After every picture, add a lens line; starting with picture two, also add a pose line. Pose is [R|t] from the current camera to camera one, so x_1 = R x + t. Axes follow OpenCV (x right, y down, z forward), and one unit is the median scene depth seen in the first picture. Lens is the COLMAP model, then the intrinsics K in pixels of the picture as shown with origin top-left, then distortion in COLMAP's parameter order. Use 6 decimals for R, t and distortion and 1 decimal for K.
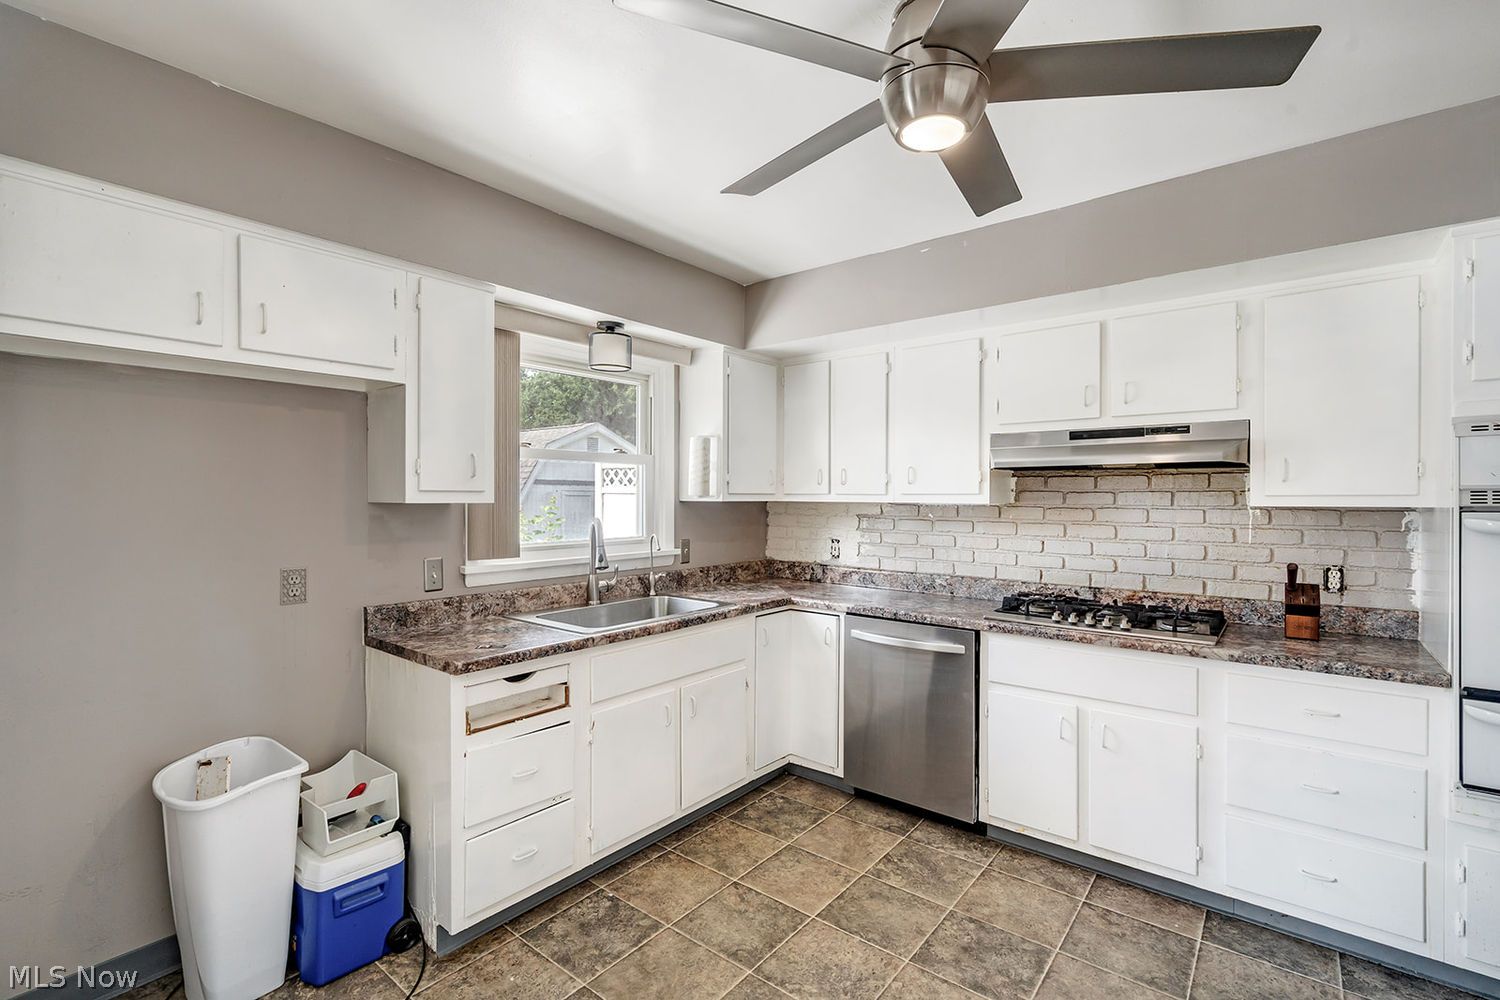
lens RADIAL K [[675.7, 0, 749.2], [0, 675.7, 497.5], [0, 0, 1]] dist [-0.000322, -0.000111]
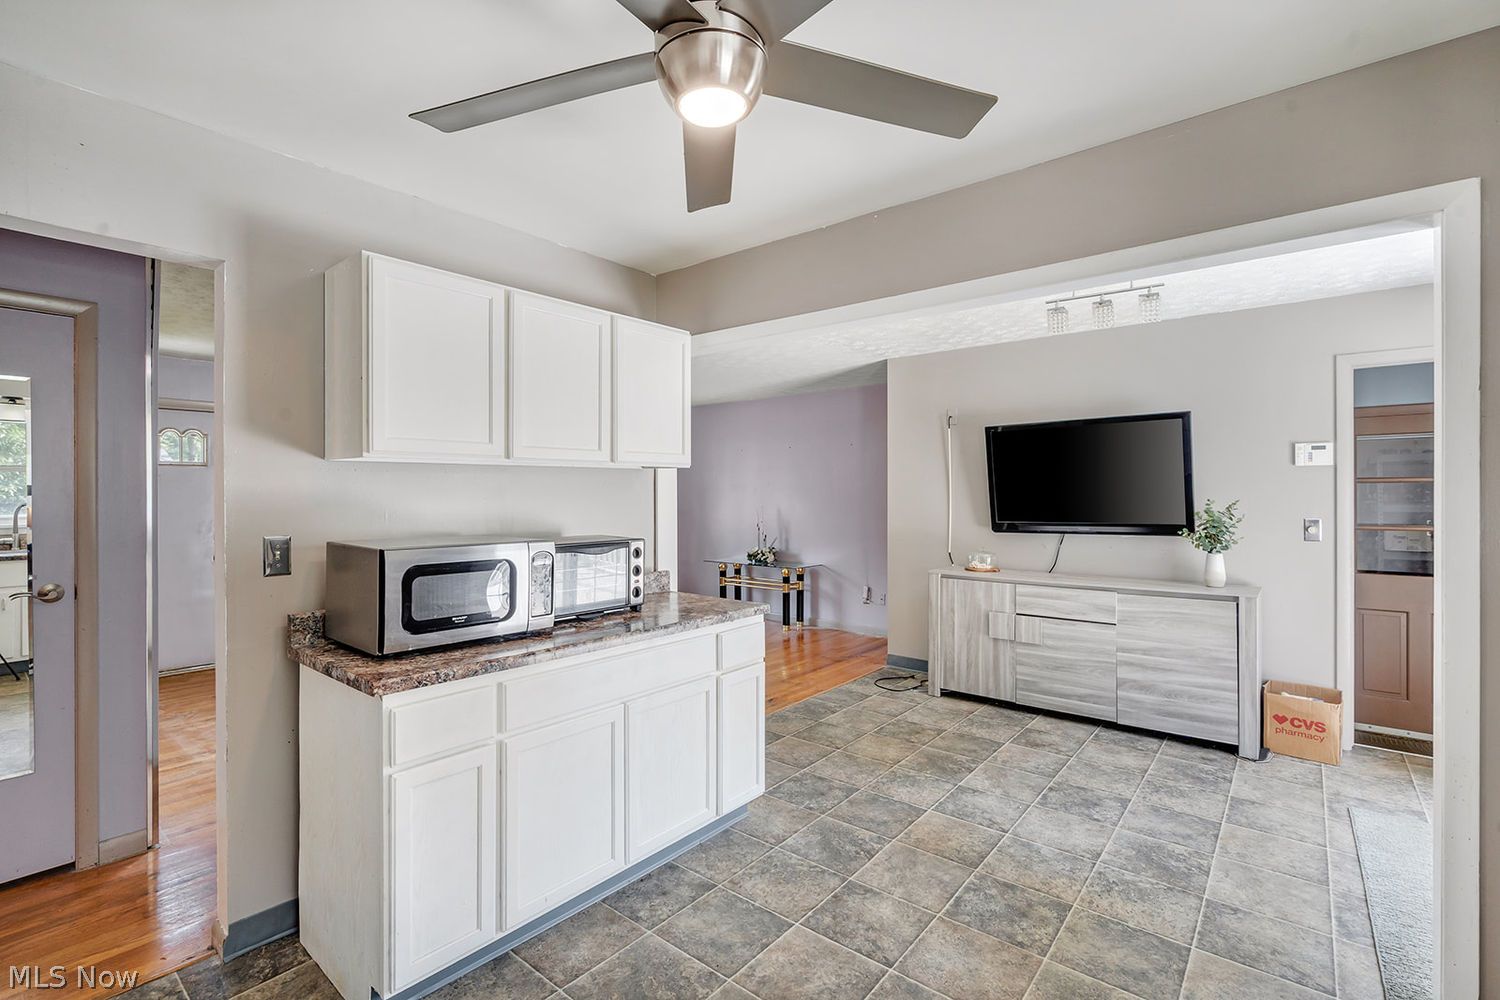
lens RADIAL K [[675.7, 0, 750.3], [0, 675.7, 496.4], [0, 0, 1]] dist [-0.000322, -0.000111]
pose [[-0.999955, 0.000203, 0.009491, 0.725067], [0.000250, 0.999988, 0.004951, 0.000125], [-0.009490, 0.004953, -0.999943, 2.020321]]
